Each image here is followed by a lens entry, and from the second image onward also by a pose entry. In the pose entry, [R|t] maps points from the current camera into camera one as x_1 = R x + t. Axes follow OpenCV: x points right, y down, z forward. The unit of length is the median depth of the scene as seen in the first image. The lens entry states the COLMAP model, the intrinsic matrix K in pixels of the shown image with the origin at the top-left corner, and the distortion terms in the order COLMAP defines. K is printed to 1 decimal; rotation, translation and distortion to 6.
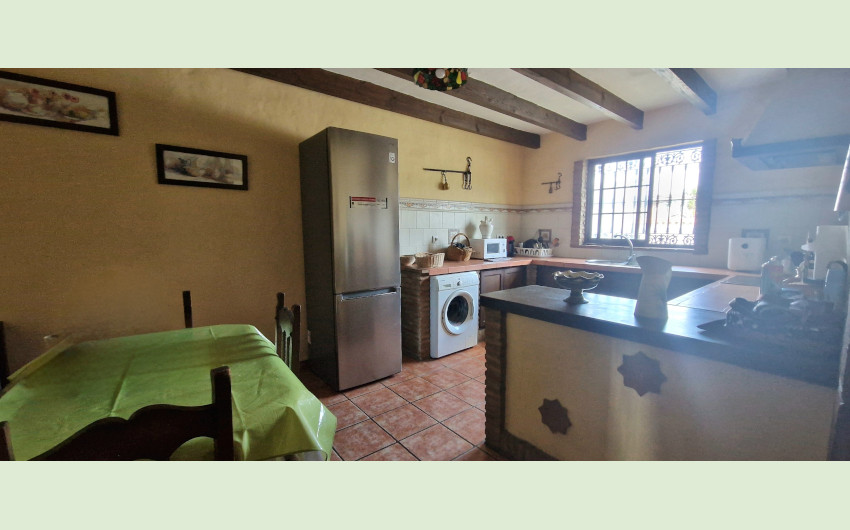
lens RADIAL K [[340.4, 0, 429.0], [0, 340.4, 263.5], [0, 0, 1]] dist [0.001799, -0.000153]
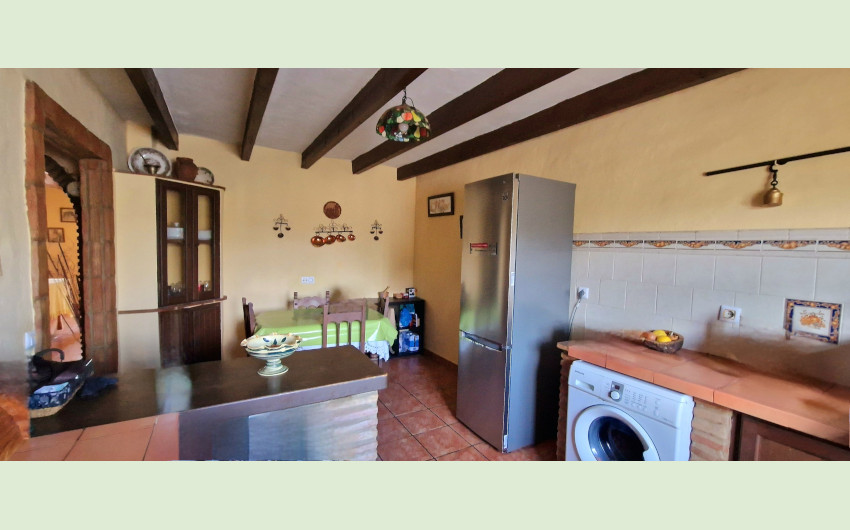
lens RADIAL K [[340.4, 0, 429.6], [0, 340.4, 267.4], [0, 0, 1]] dist [0.001799, -0.000153]
pose [[-0.135086, 0.049930, -0.989575, 0.840797], [-0.133127, 0.988759, 0.068062, -0.175665], [0.981850, 0.140934, -0.126920, 1.009296]]
